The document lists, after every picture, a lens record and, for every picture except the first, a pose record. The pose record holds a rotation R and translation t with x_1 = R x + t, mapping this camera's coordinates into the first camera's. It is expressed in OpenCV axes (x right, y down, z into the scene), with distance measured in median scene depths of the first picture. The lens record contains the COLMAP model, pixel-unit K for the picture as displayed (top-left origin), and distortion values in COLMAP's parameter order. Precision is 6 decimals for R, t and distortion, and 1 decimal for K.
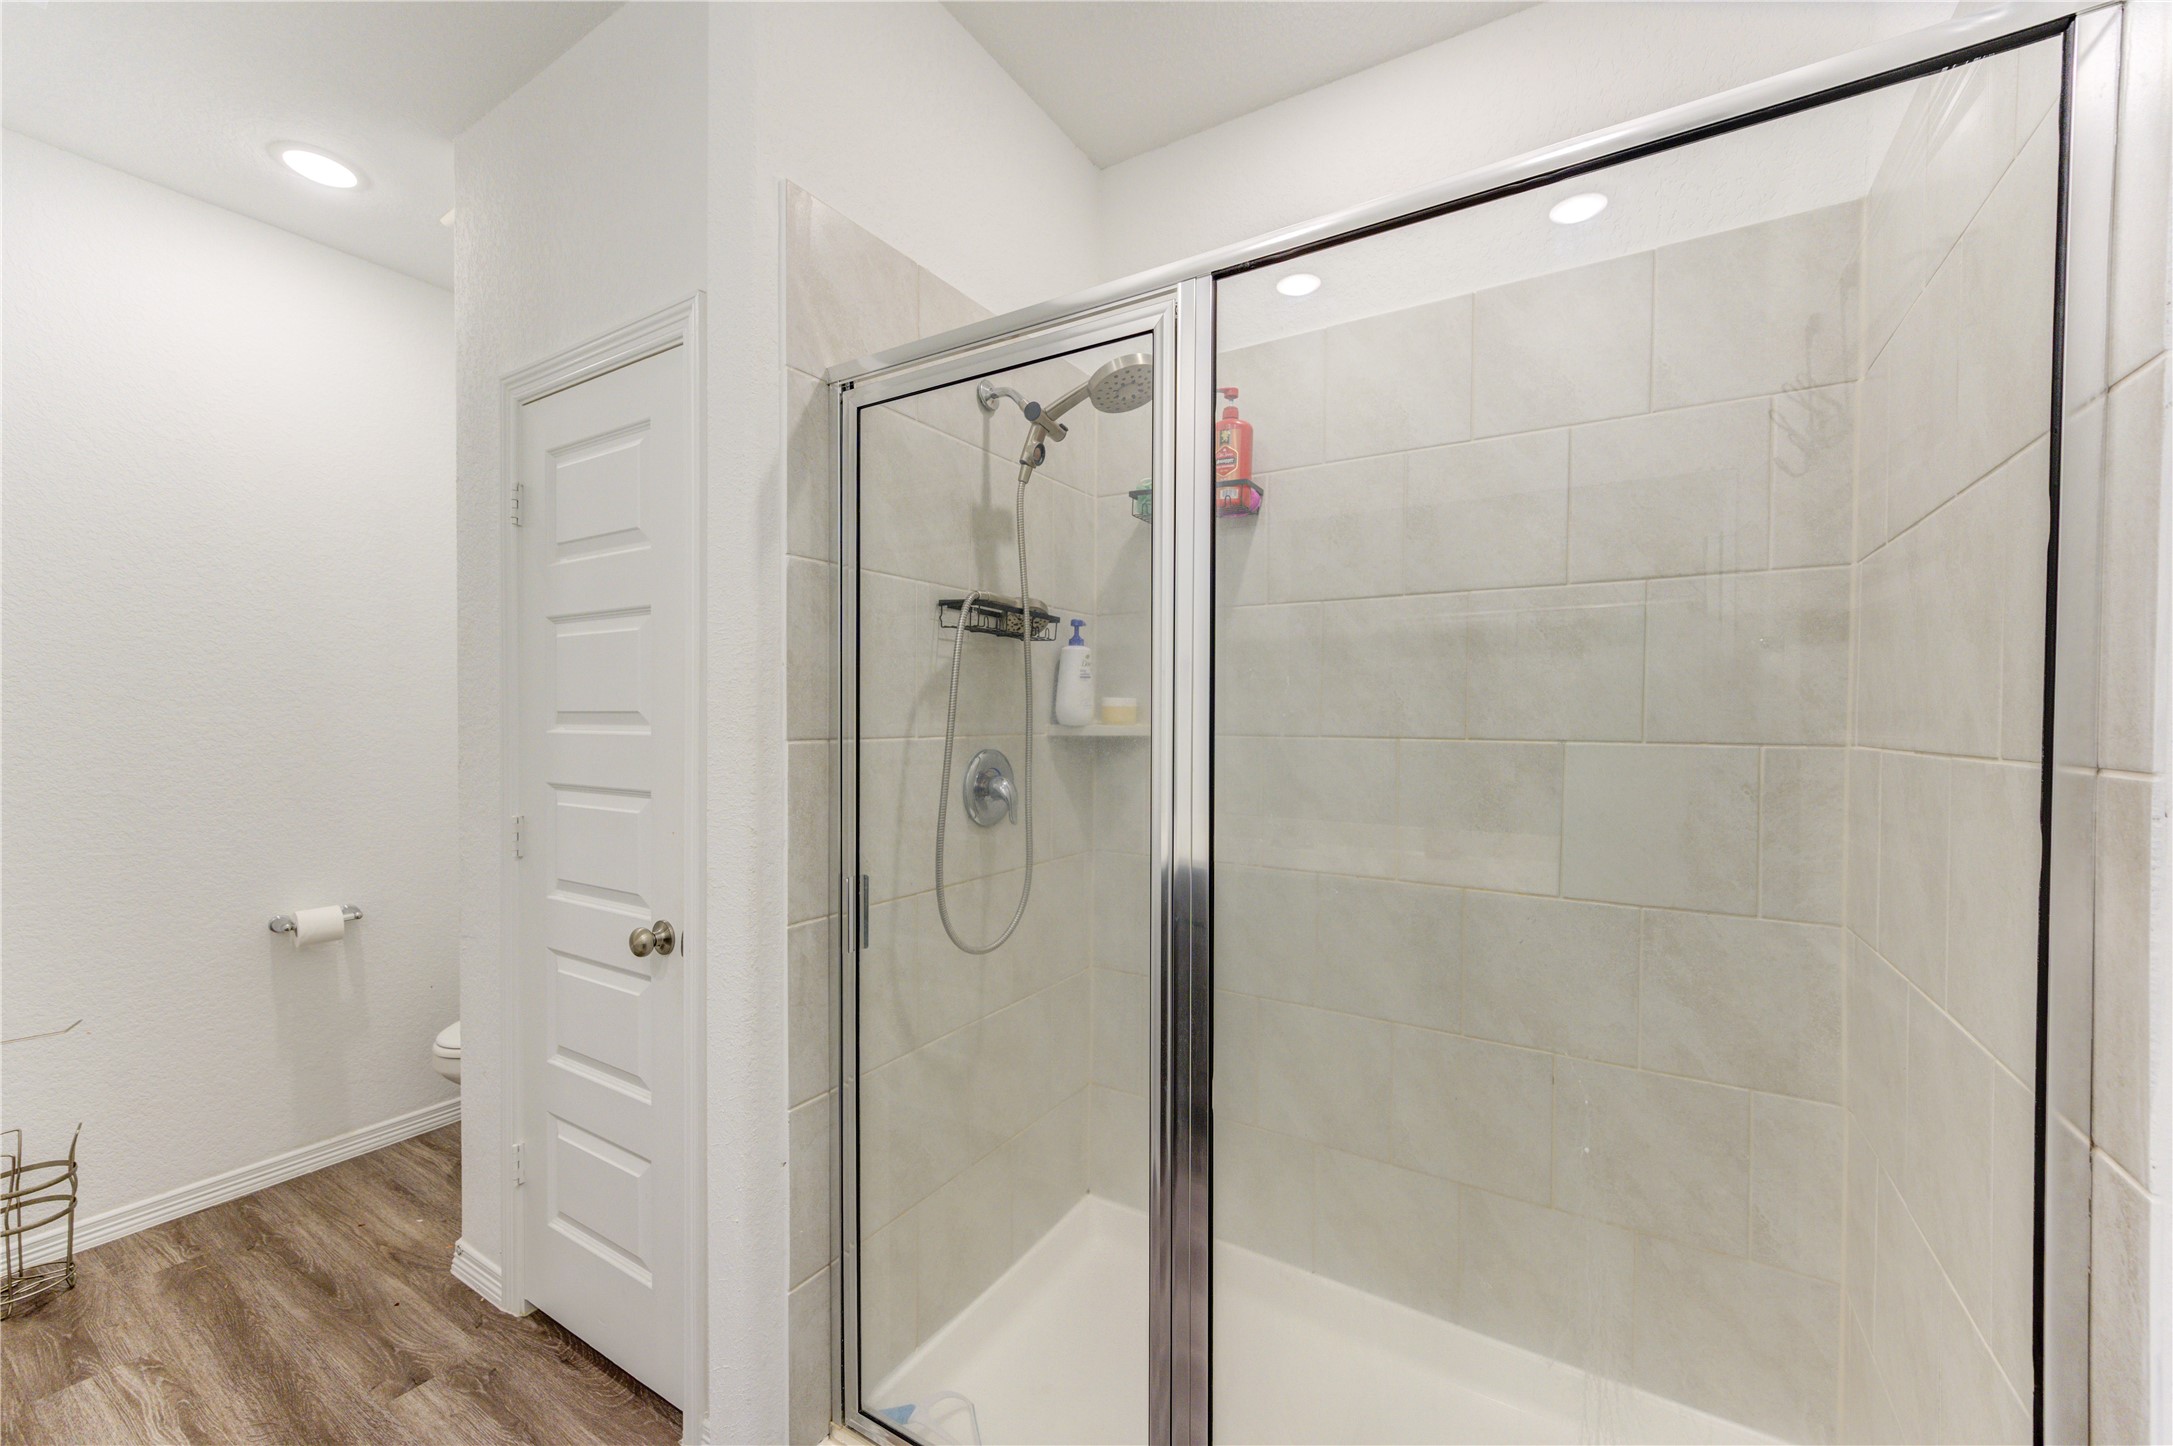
lens RADIAL K [[844.7, 0, 1096.6], [0, 844.7, 730.4], [0, 0, 1]] dist [0.000319, 0.001590]
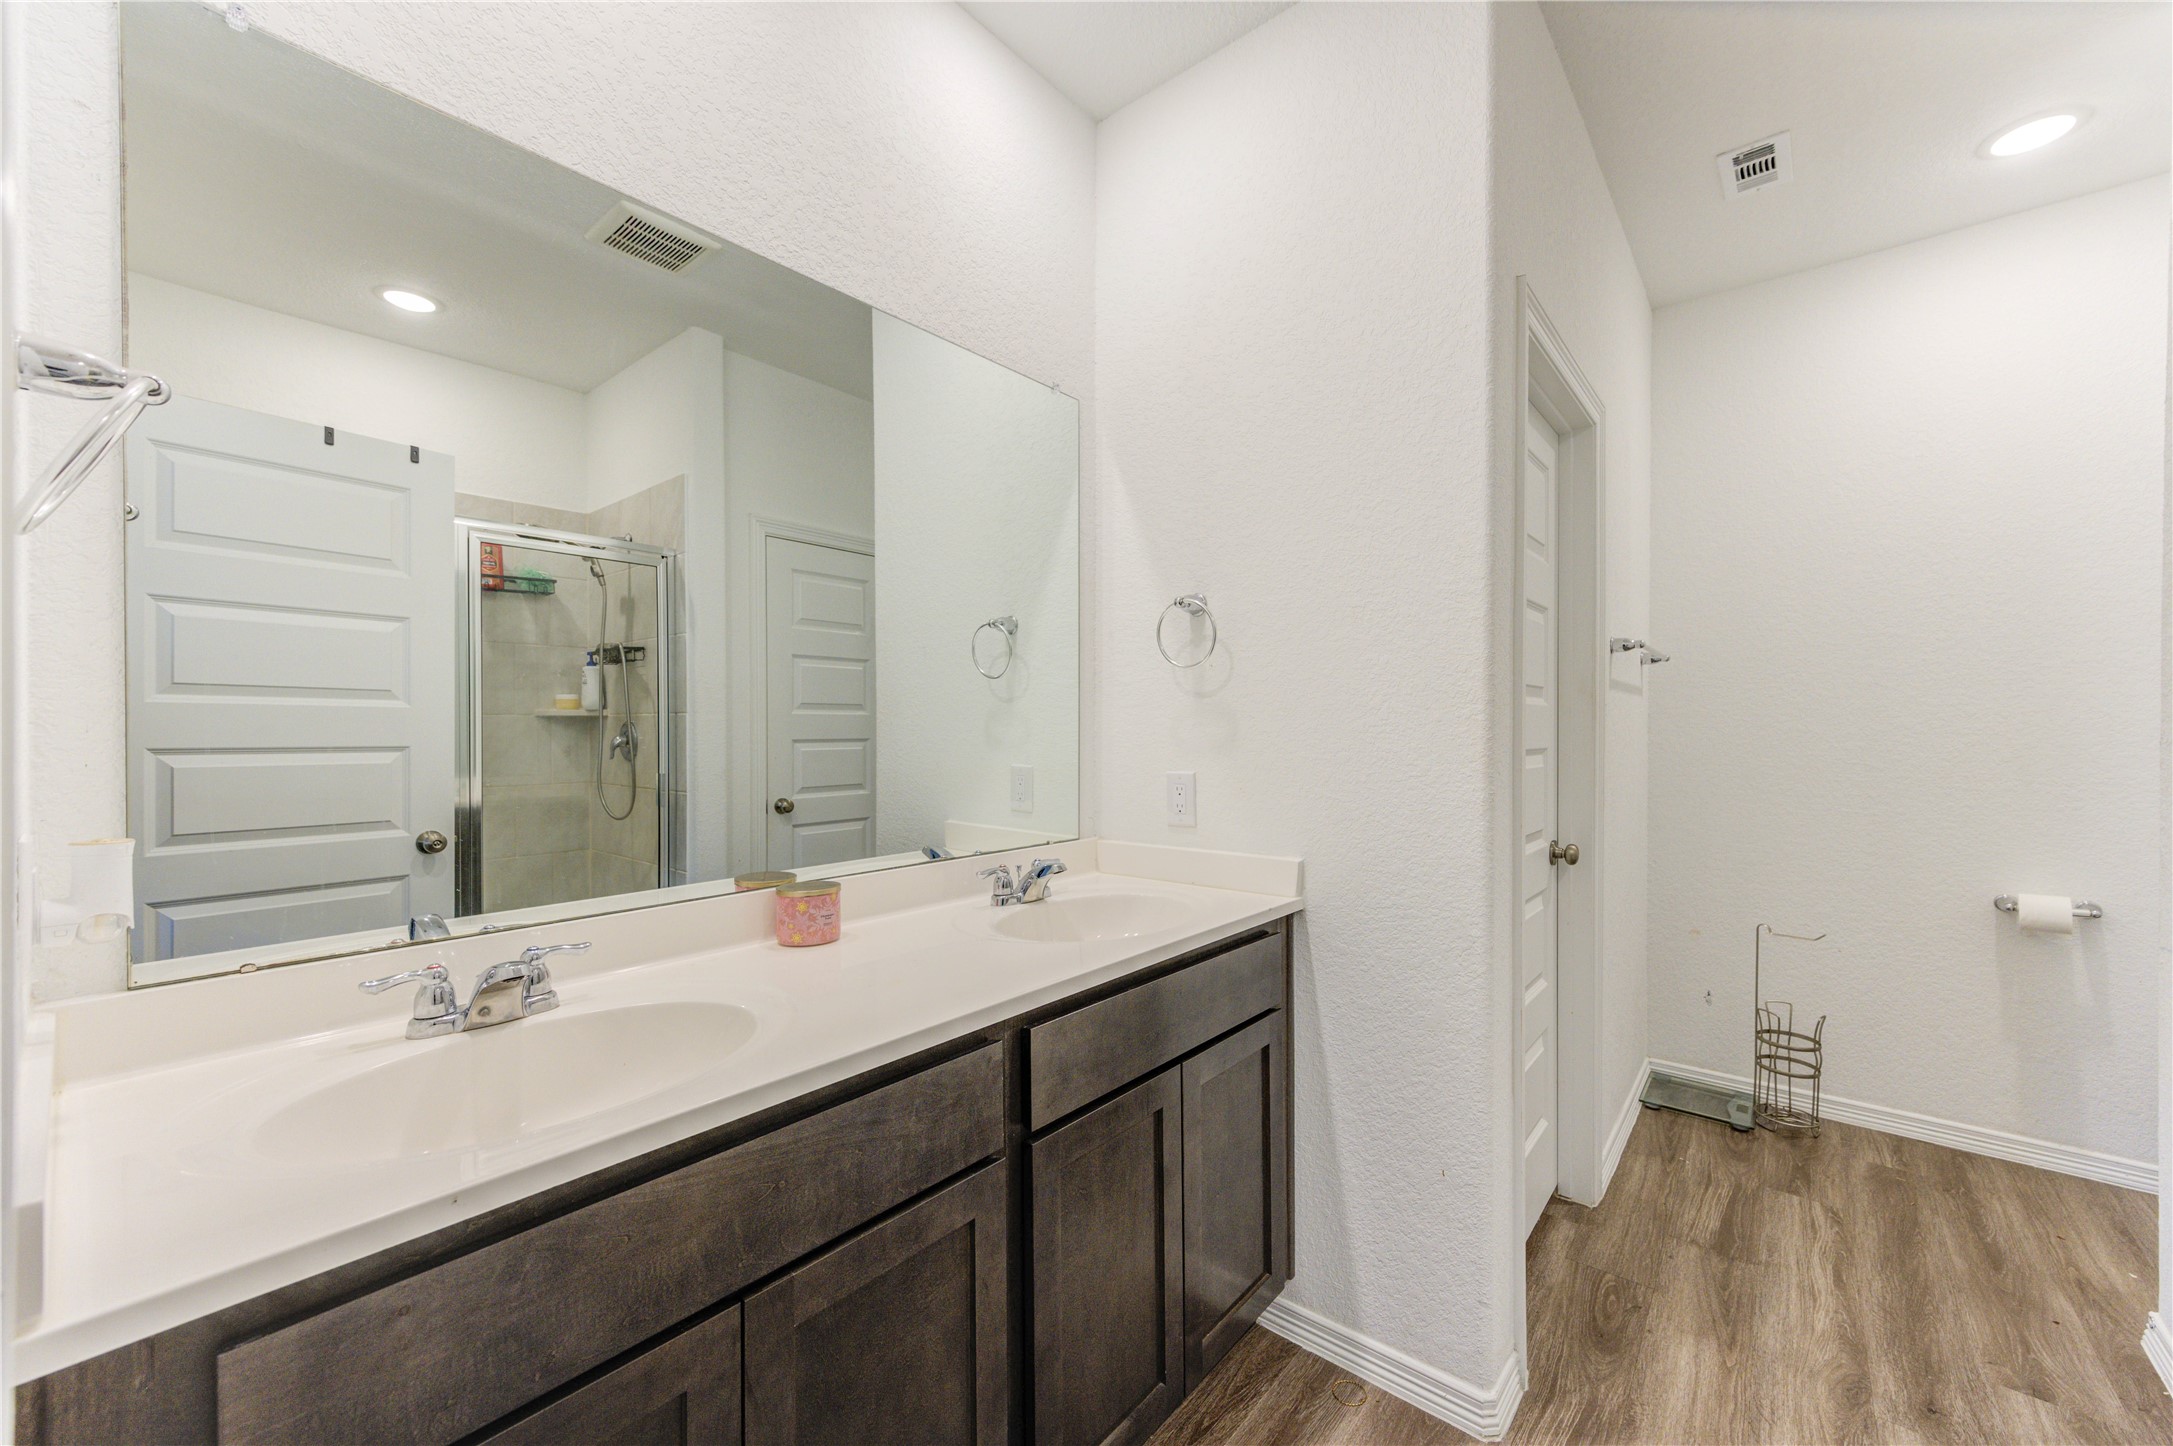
lens RADIAL K [[844.7, 0, 1098.1], [0, 844.7, 729.0], [0, 0, 1]] dist [0.000319, 0.001590]
pose [[-0.133577, 0.000873, -0.991038, 0.234044], [-0.012583, 0.999918, 0.002577, 0.043070], [0.990959, 0.012814, -0.133555, 0.082511]]
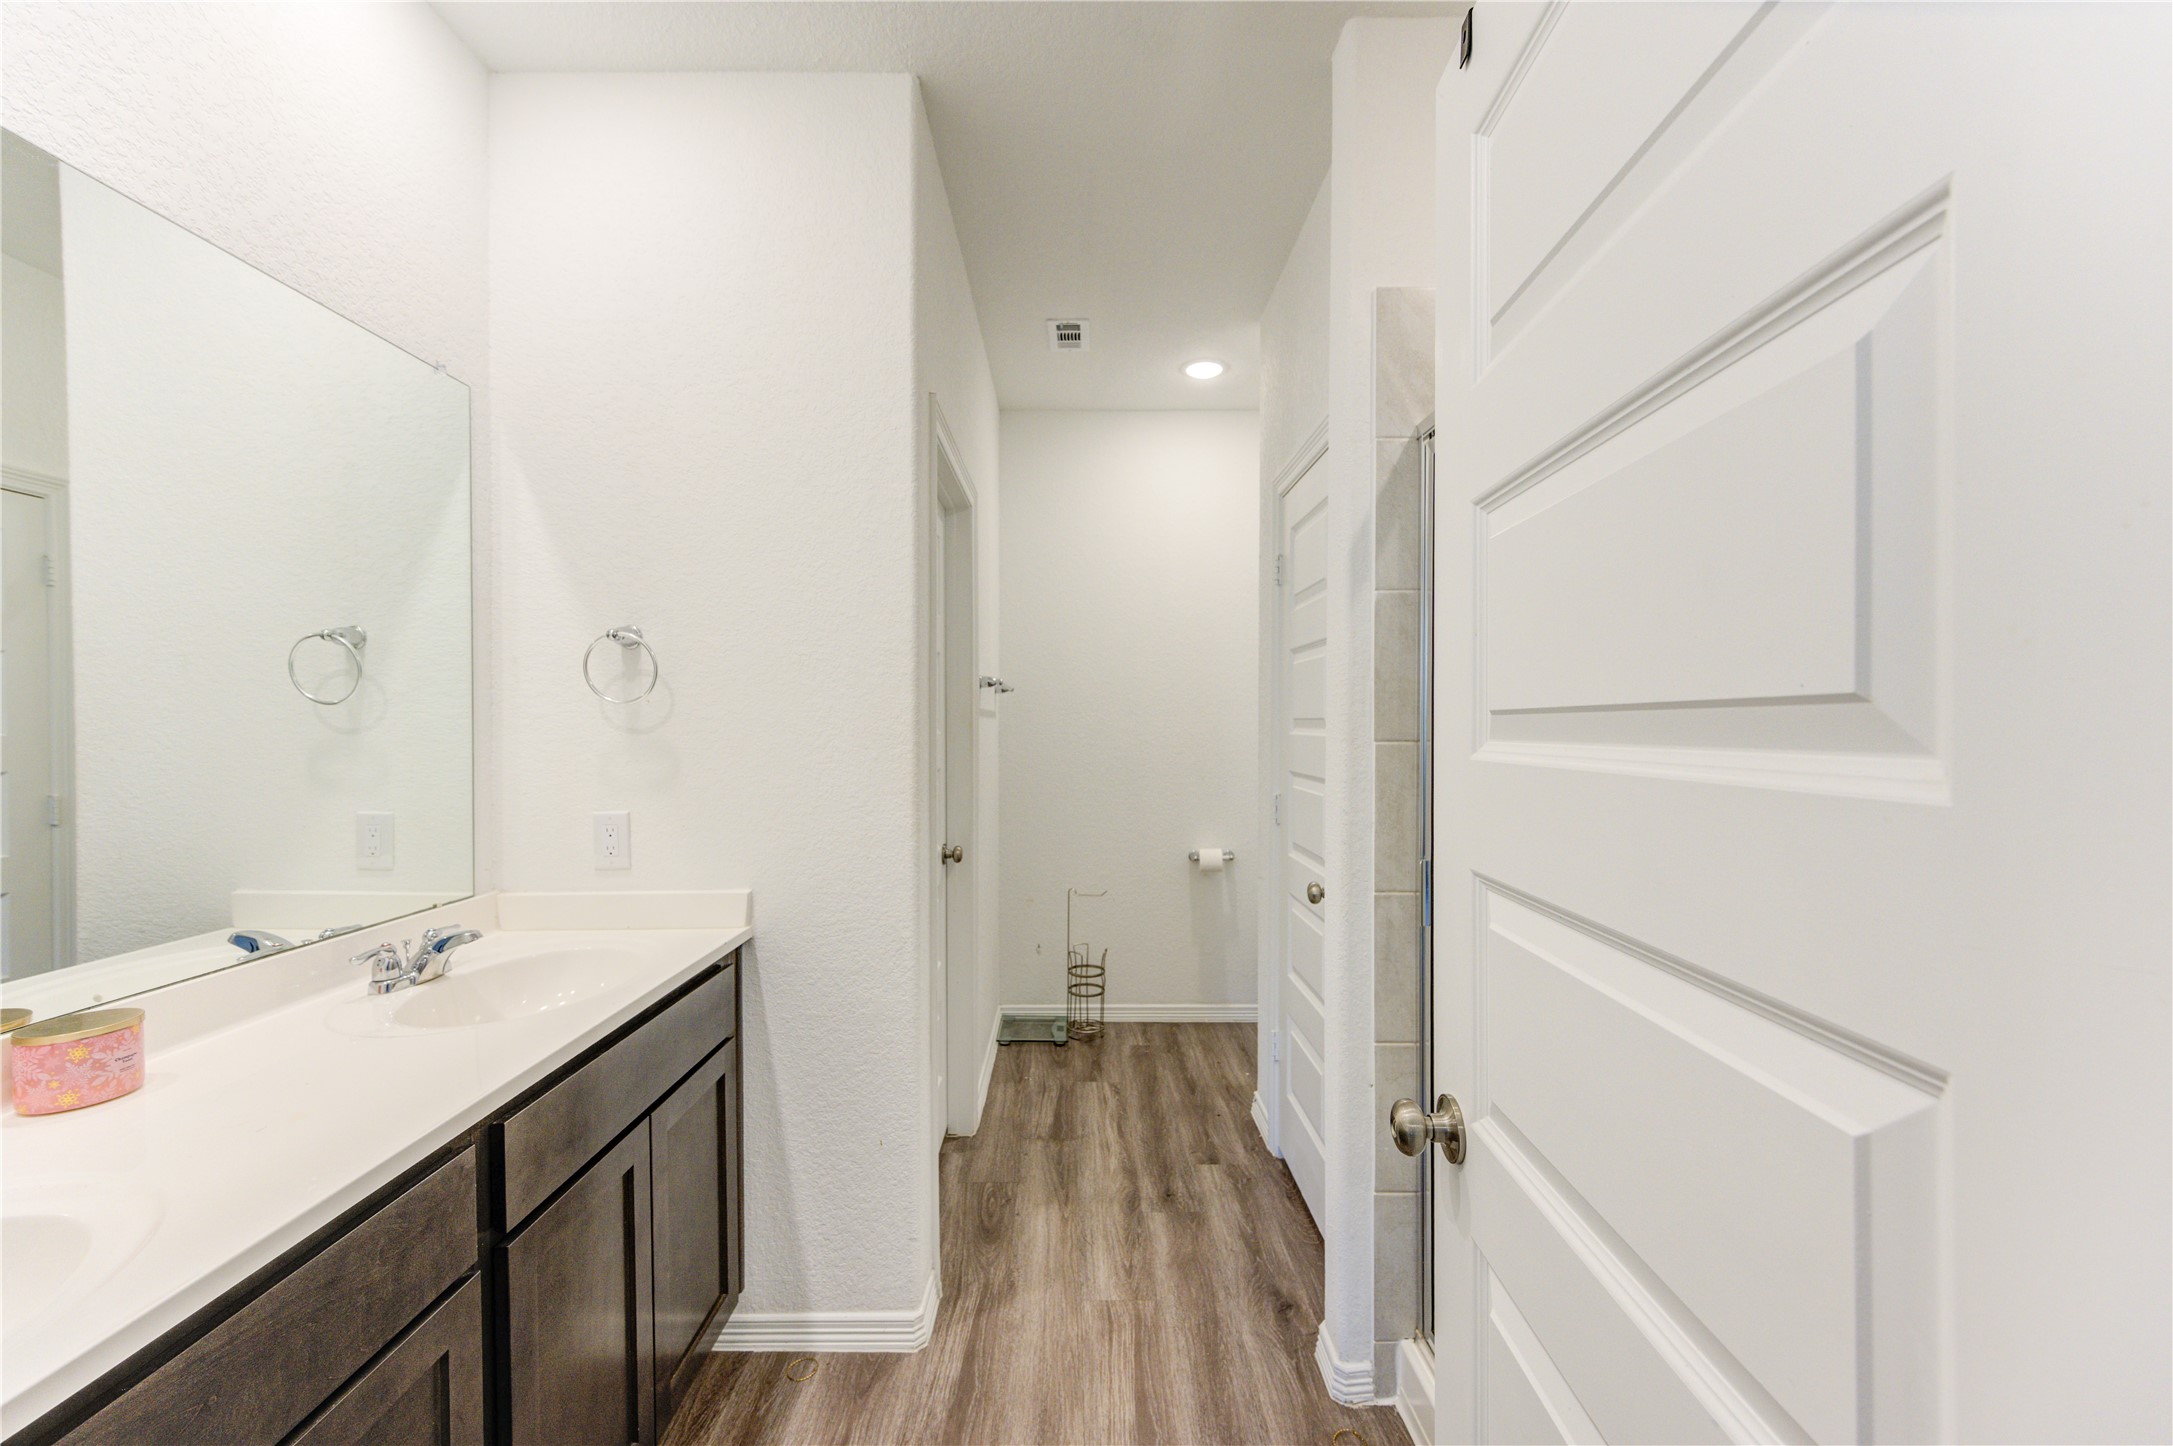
lens RADIAL K [[844.7, 0, 1076.6], [0, 844.7, 724.7], [0, 0, 1]] dist [0.000319, 0.001590]
pose [[0.532090, -0.001349, -0.846687, 0.311947], [-0.008572, 0.999939, -0.006980, -0.000045], [0.846644, 0.010972, 0.532046, -0.015850]]
